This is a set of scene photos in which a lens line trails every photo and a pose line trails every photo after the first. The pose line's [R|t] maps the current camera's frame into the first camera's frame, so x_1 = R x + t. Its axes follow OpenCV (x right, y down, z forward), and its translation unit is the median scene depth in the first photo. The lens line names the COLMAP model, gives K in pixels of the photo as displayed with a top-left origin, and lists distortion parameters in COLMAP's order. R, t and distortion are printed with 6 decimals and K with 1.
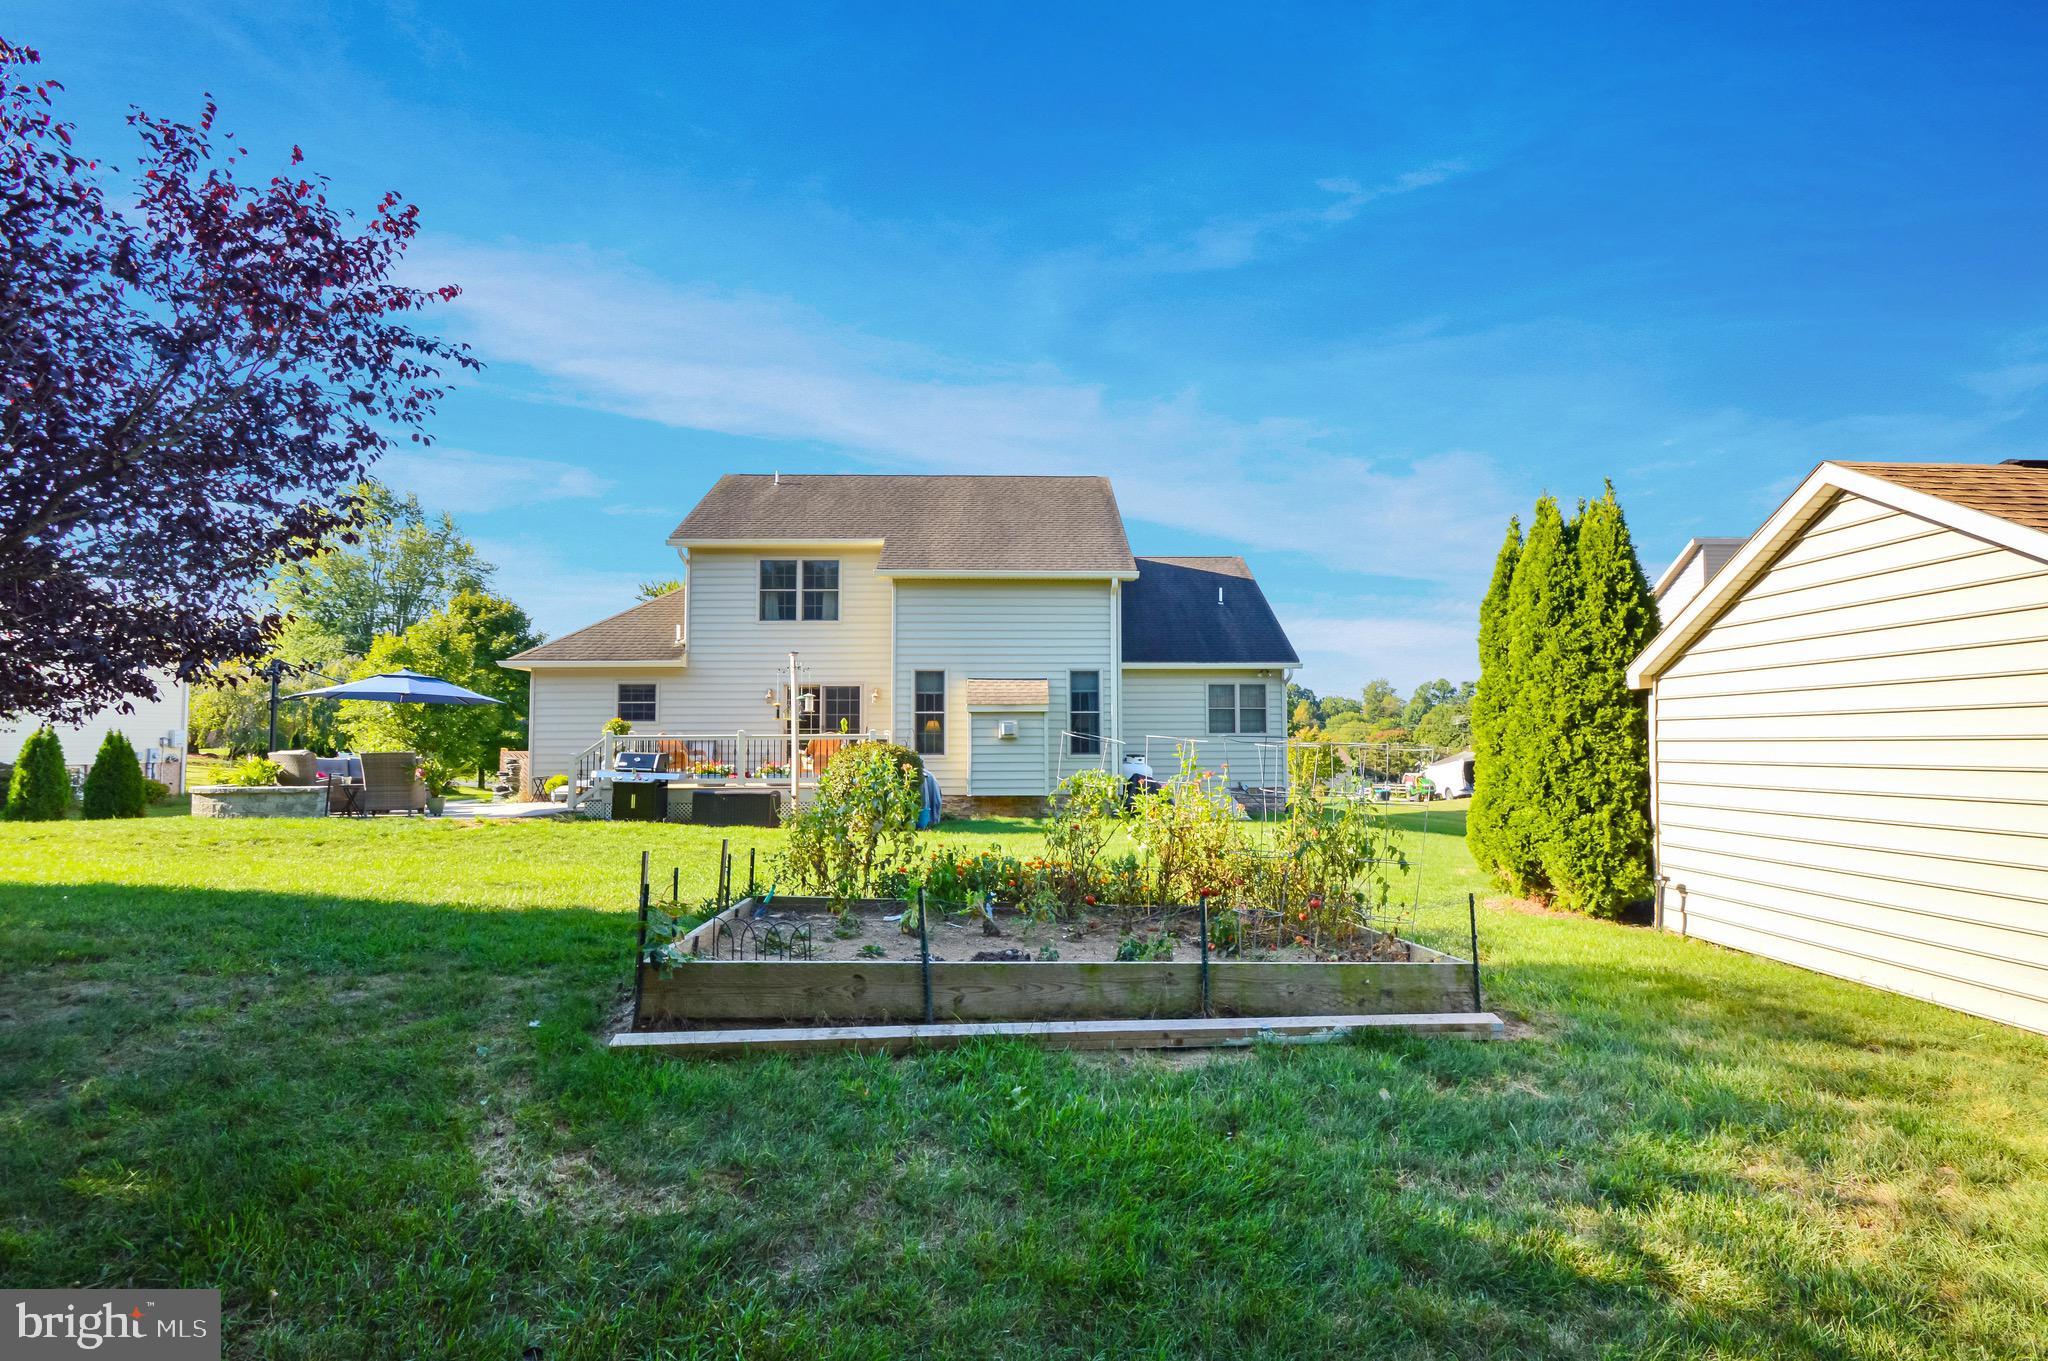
lens RADIAL K [[909.4, 0, 1034.2], [0, 909.4, 665.0], [0, 0, 1]] dist [0.015940, -0.018015]
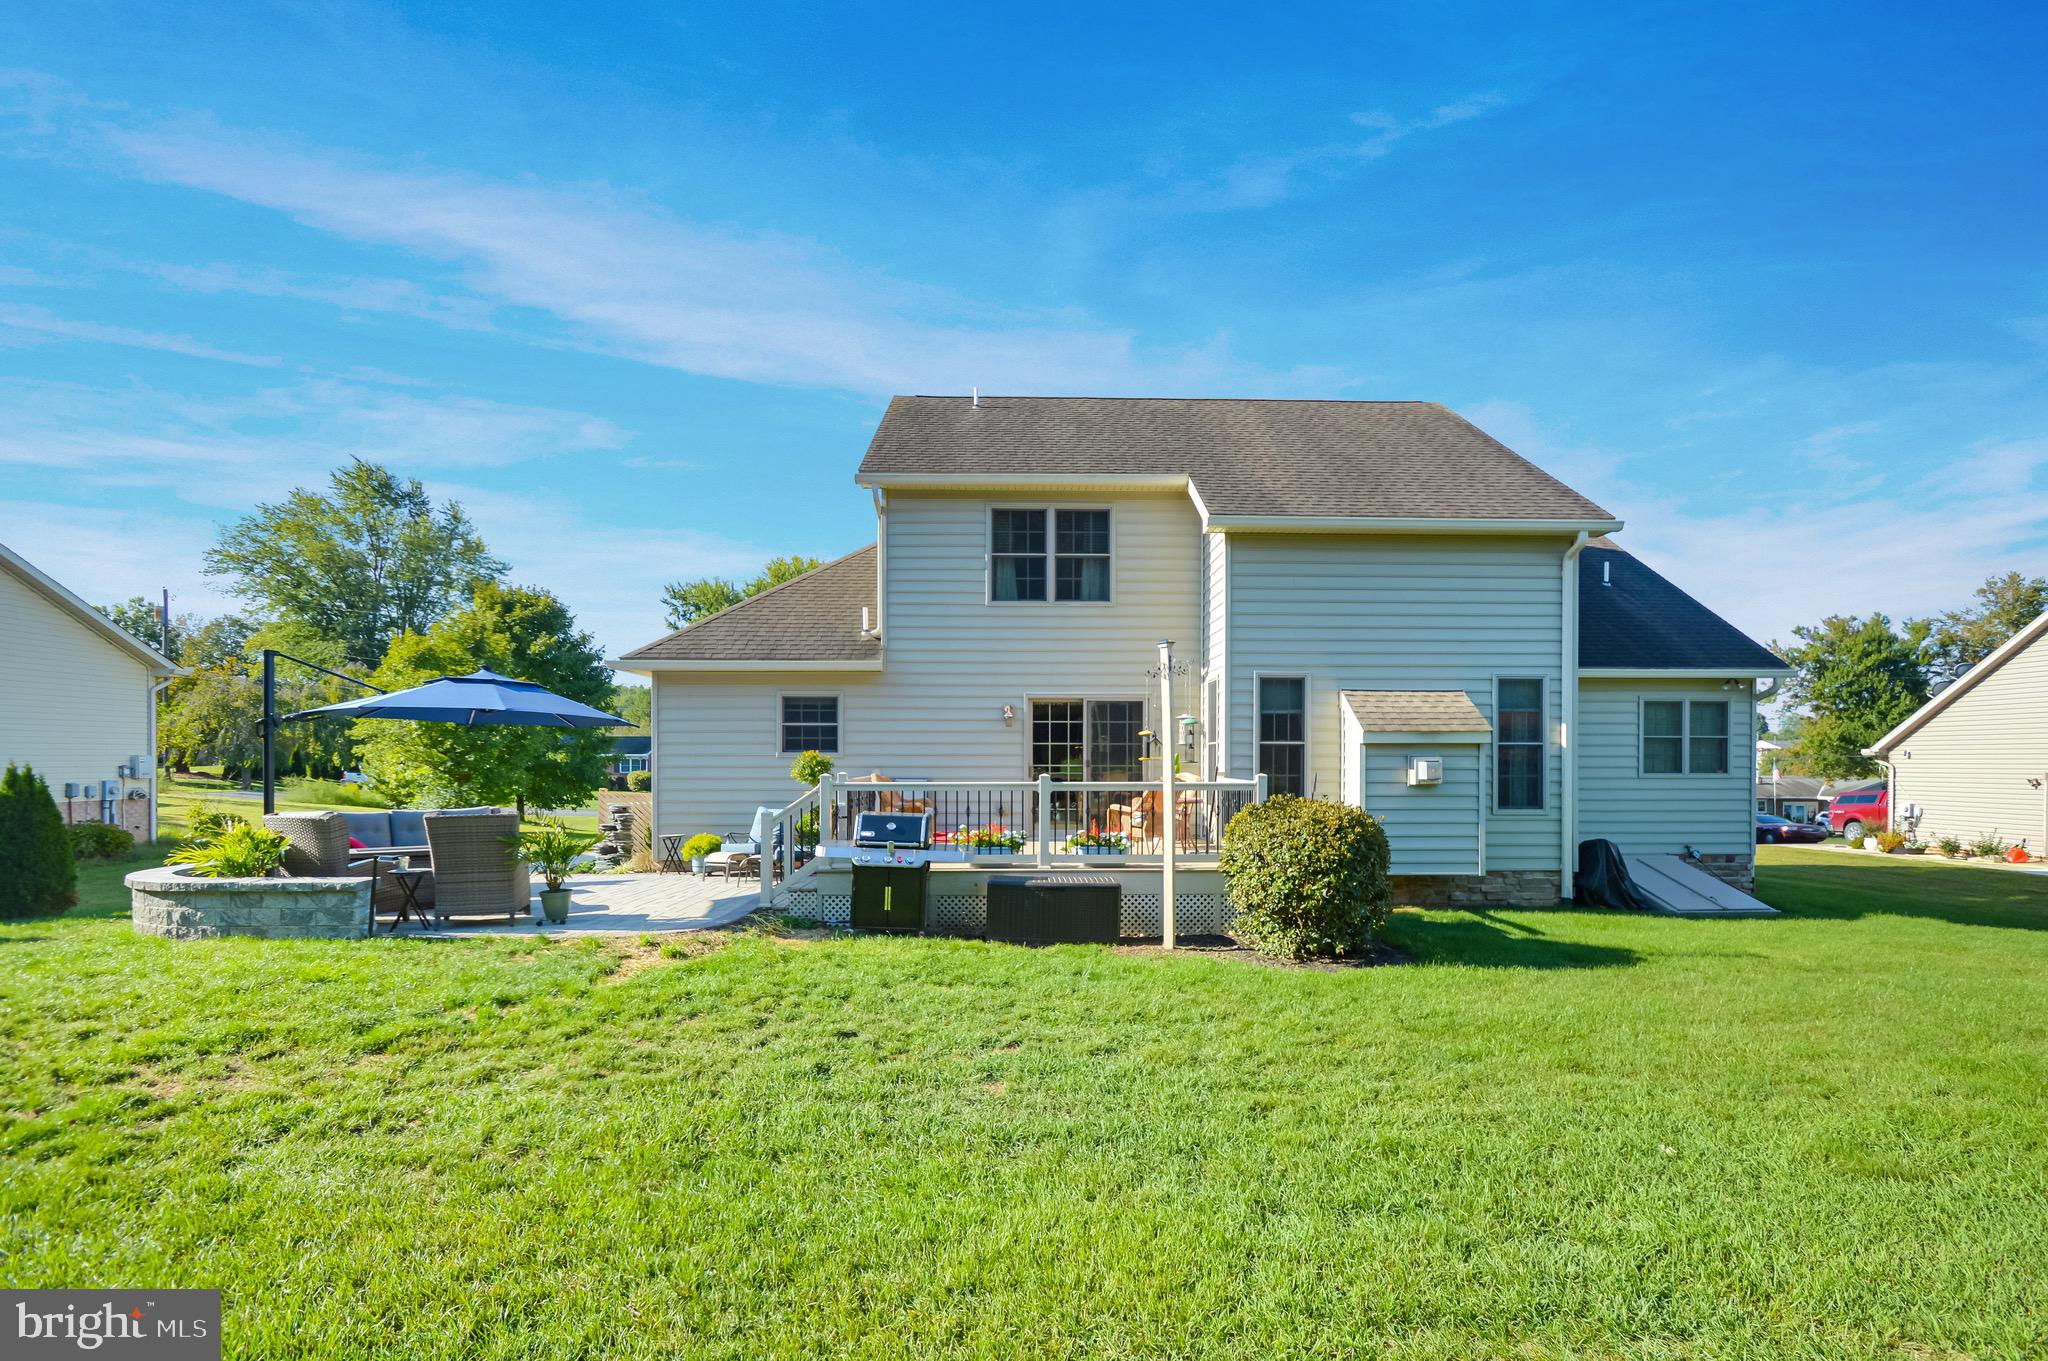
lens RADIAL K [[917.0, 0, 1020.0], [0, 917.0, 733.4], [0, 0, 1]] dist [-0.008294, -0.000680]
pose [[0.999963, 0.004859, -0.007059, -0.274699], [-0.004433, 0.998236, 0.059213, 0.007591], [0.007334, -0.059179, 0.998220, 0.331017]]
